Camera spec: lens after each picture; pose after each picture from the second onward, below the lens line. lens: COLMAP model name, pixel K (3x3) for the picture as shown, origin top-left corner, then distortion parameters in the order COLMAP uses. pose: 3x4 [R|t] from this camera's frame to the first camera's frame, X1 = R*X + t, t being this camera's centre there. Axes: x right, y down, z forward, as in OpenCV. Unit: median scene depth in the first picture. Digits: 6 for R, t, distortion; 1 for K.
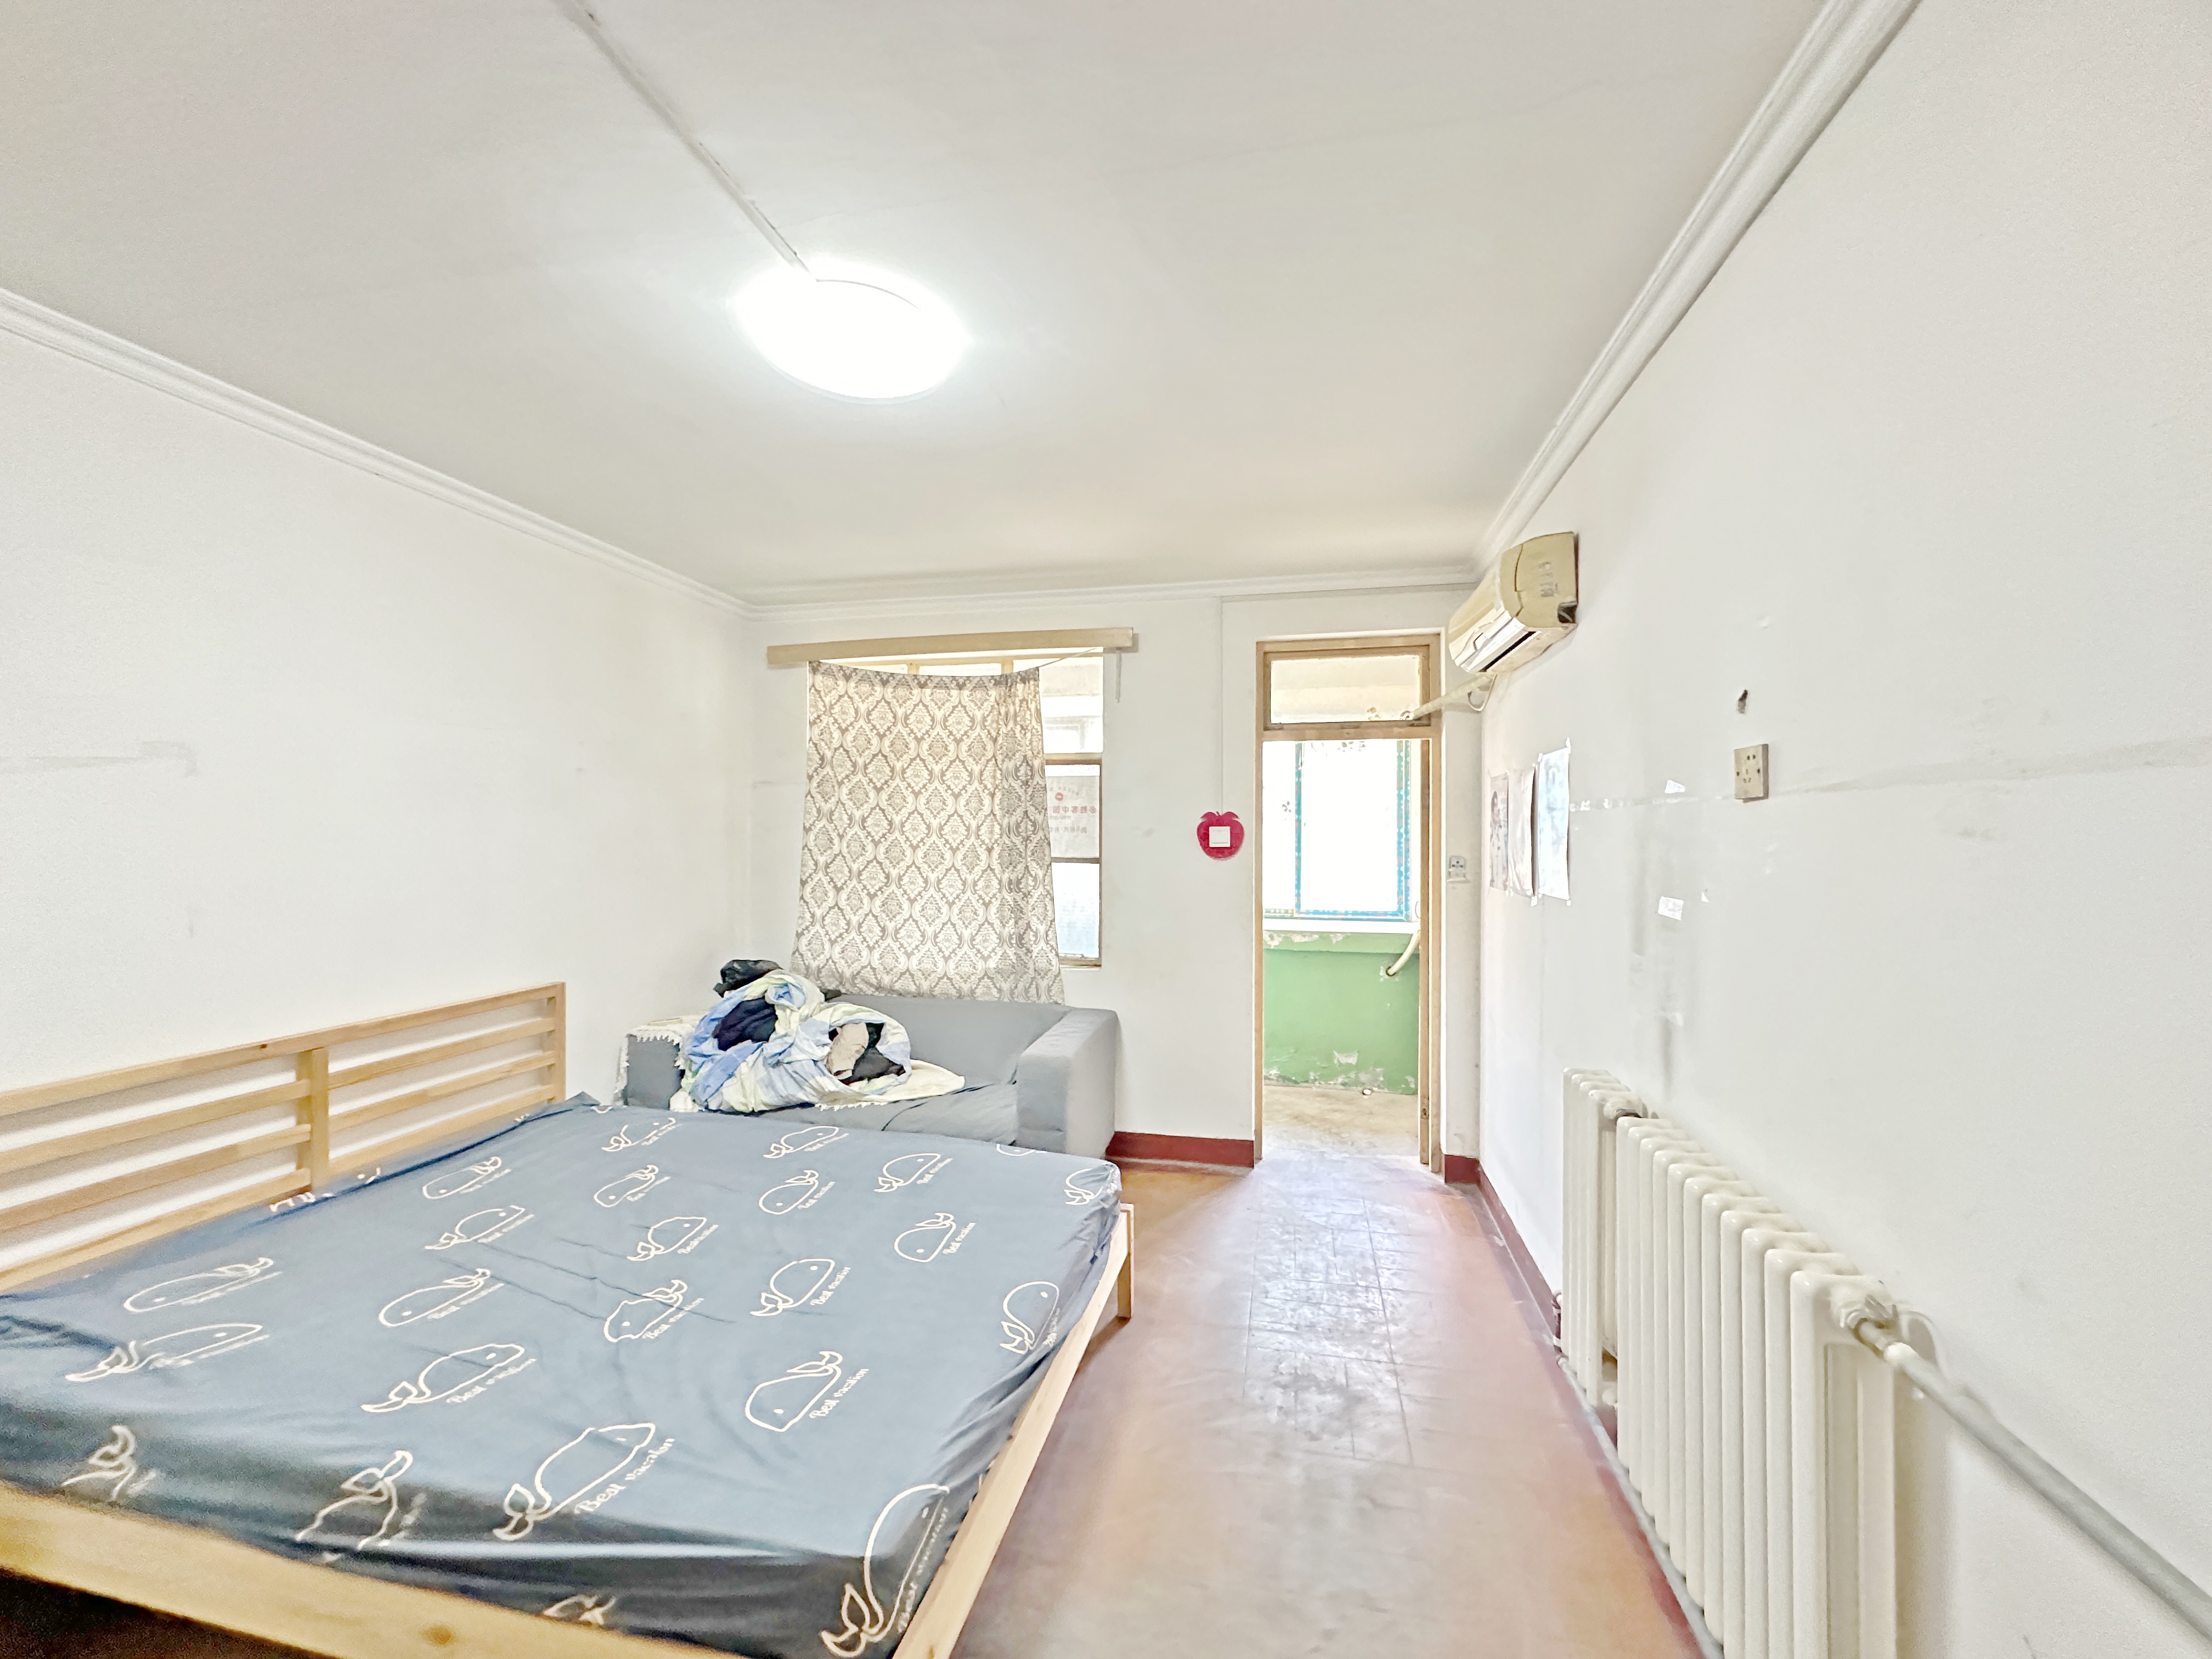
lens RADIAL K [[884.8, 0, 1108.0], [0, 884.8, 821.3], [0, 0, 1]] dist [-0.001515, 0.000056]
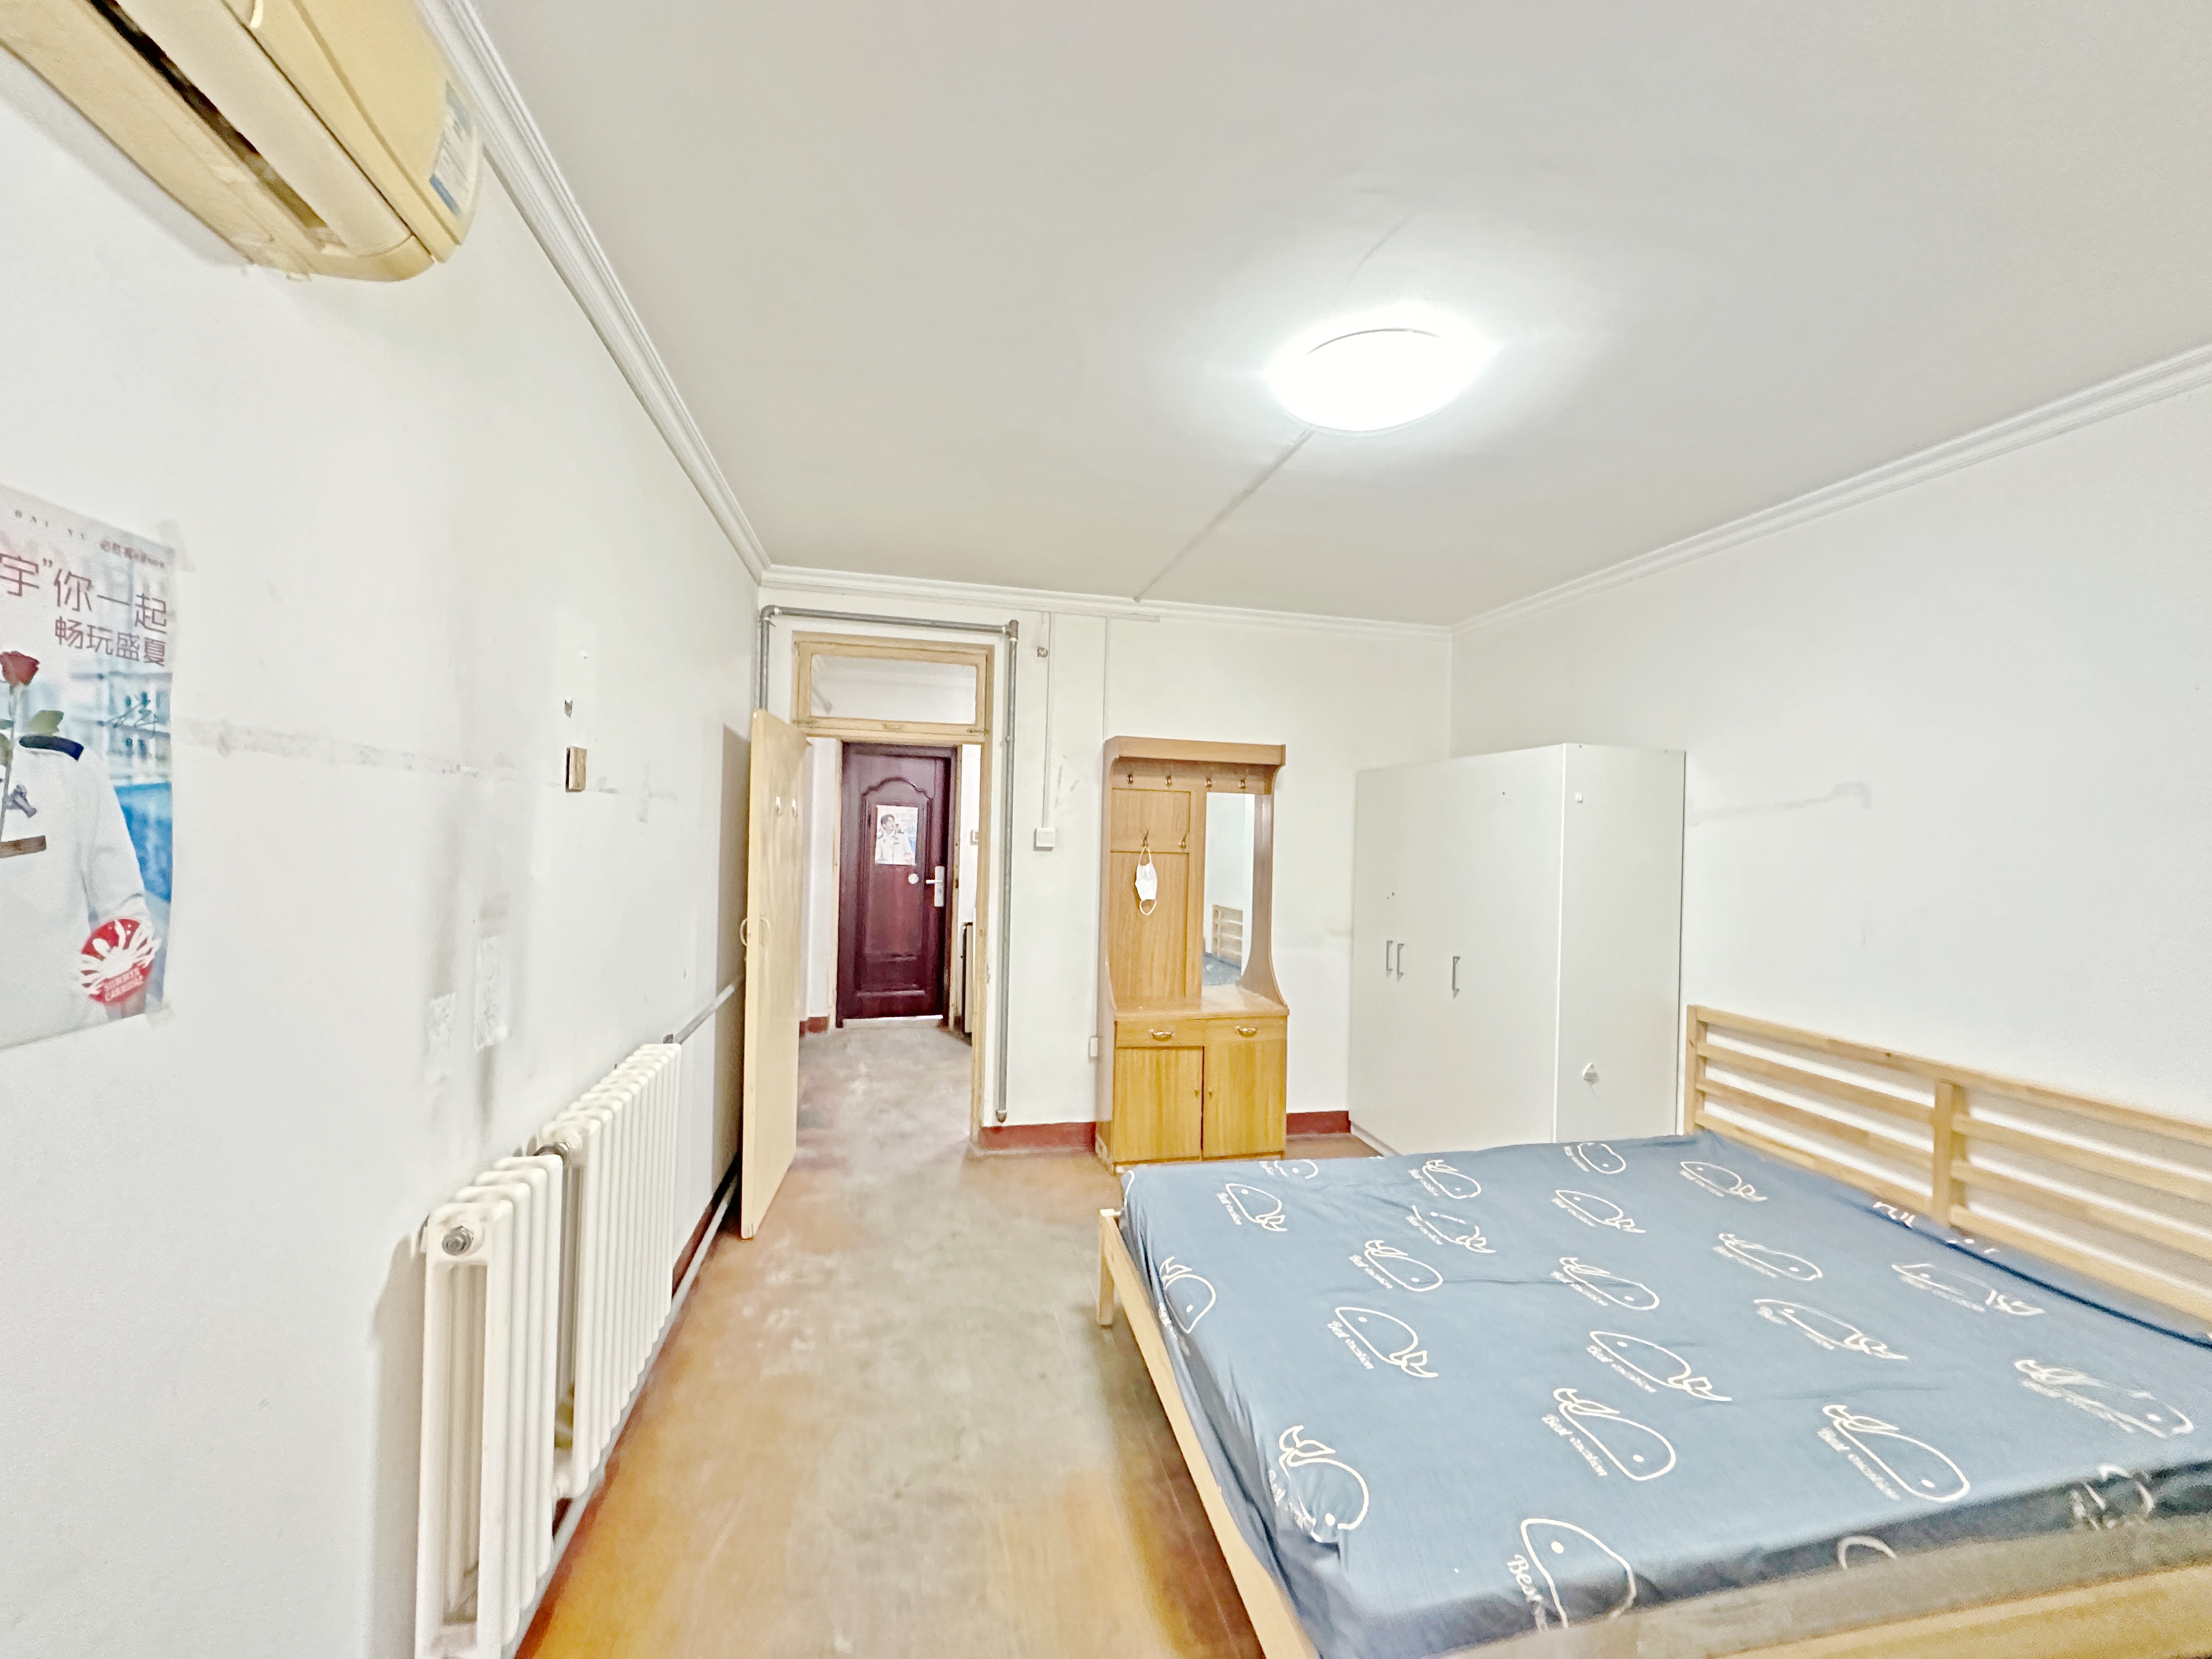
lens RADIAL K [[884.8, 0, 1112.5], [0, 884.8, 833.7], [0, 0, 1]] dist [-0.001515, 0.000056]
pose [[-0.909182, -0.026602, -0.415548, 0.379086], [-0.024523, 0.999646, -0.010340, 0.019258], [0.415676, 0.000790, -0.909512, 1.646305]]
